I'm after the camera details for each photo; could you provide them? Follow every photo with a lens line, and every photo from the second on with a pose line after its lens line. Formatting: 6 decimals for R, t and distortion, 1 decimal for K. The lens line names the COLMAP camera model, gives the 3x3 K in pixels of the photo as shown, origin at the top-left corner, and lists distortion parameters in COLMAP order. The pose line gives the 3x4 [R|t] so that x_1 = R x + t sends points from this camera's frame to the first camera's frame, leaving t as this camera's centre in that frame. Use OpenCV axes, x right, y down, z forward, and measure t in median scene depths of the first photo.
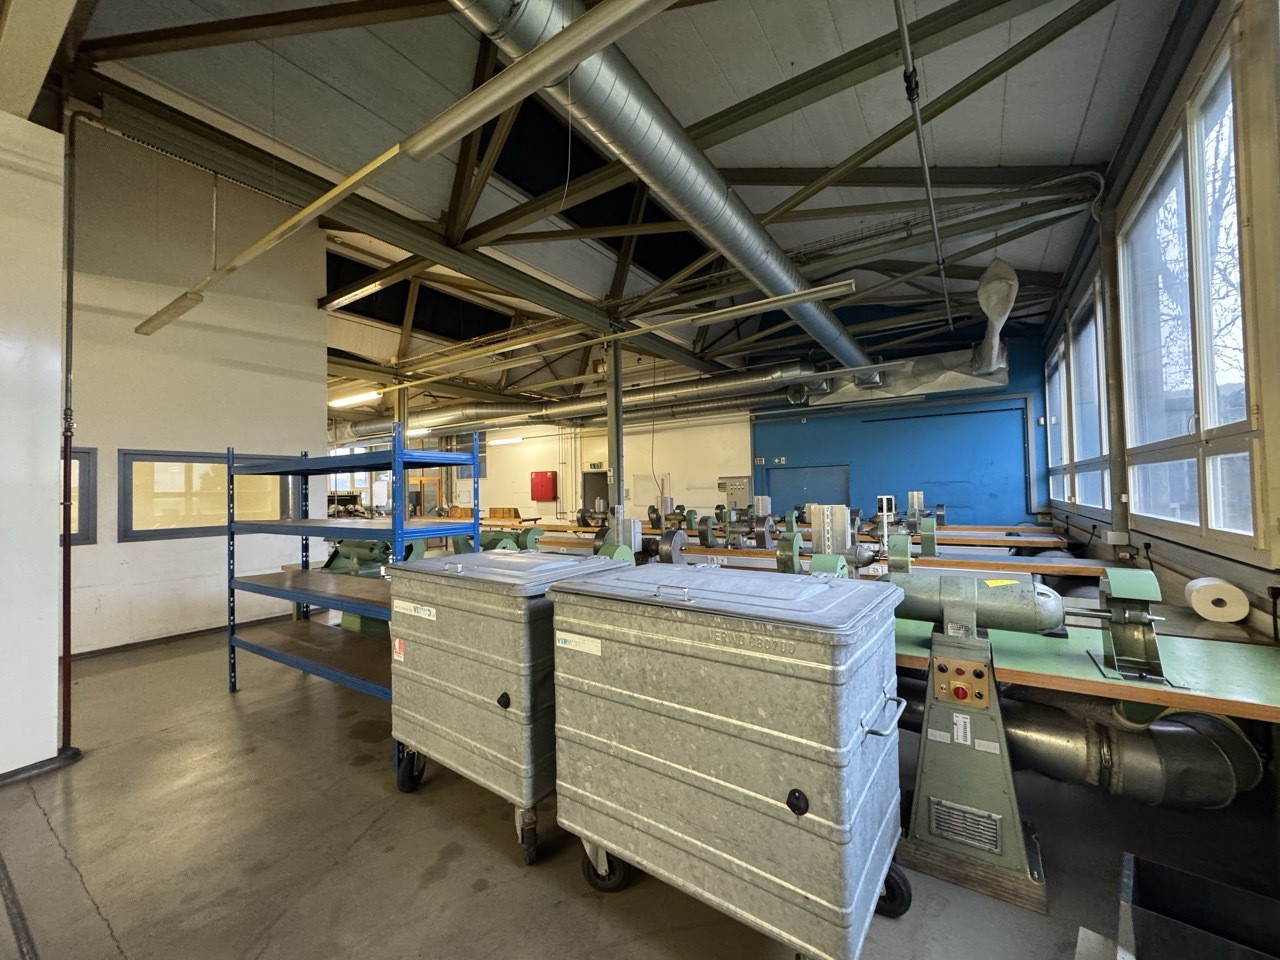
lens RADIAL K [[510.0, 0, 640.0], [0, 510.0, 480.0], [0, 0, 1]] dist [-0.001458, -0.000234]
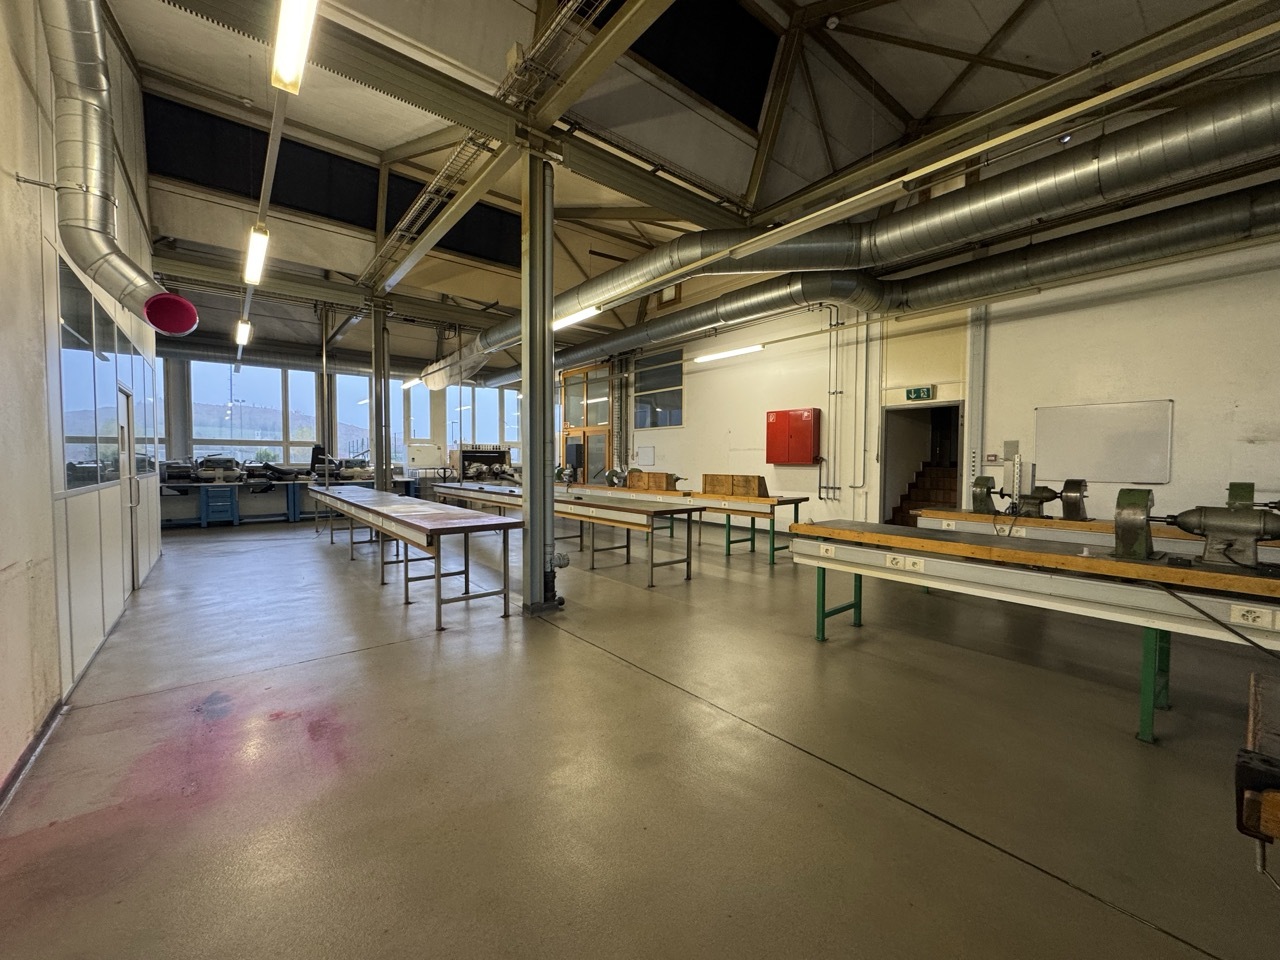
lens RADIAL K [[510.0, 0, 640.0], [0, 510.0, 480.0], [0, 0, 1]] dist [-0.001458, -0.000234]
pose [[0.954993, 0.033839, -0.294690, -0.186309], [-0.014796, 0.997669, 0.066611, 0.024247], [0.296258, -0.059253, 0.953268, 0.440863]]
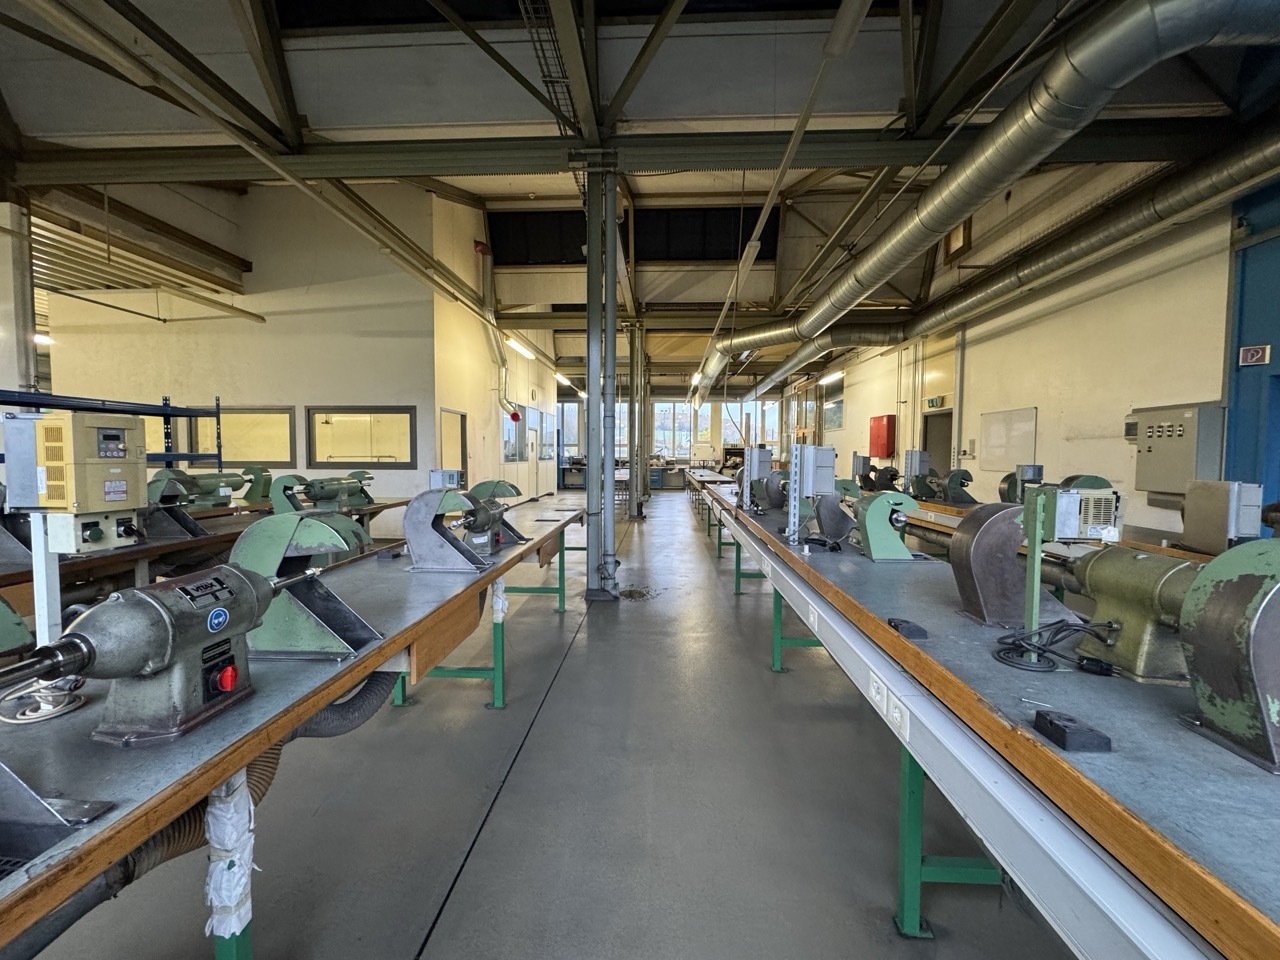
lens RADIAL K [[510.0, 0, 640.0], [0, 510.0, 480.0], [0, 0, 1]] dist [-0.001458, -0.000234]
pose [[0.511511, 0.064802, -0.856829, 0.252361], [0.005585, 0.996880, 0.078728, 0.014097], [0.859258, -0.045055, 0.509554, 0.359615]]
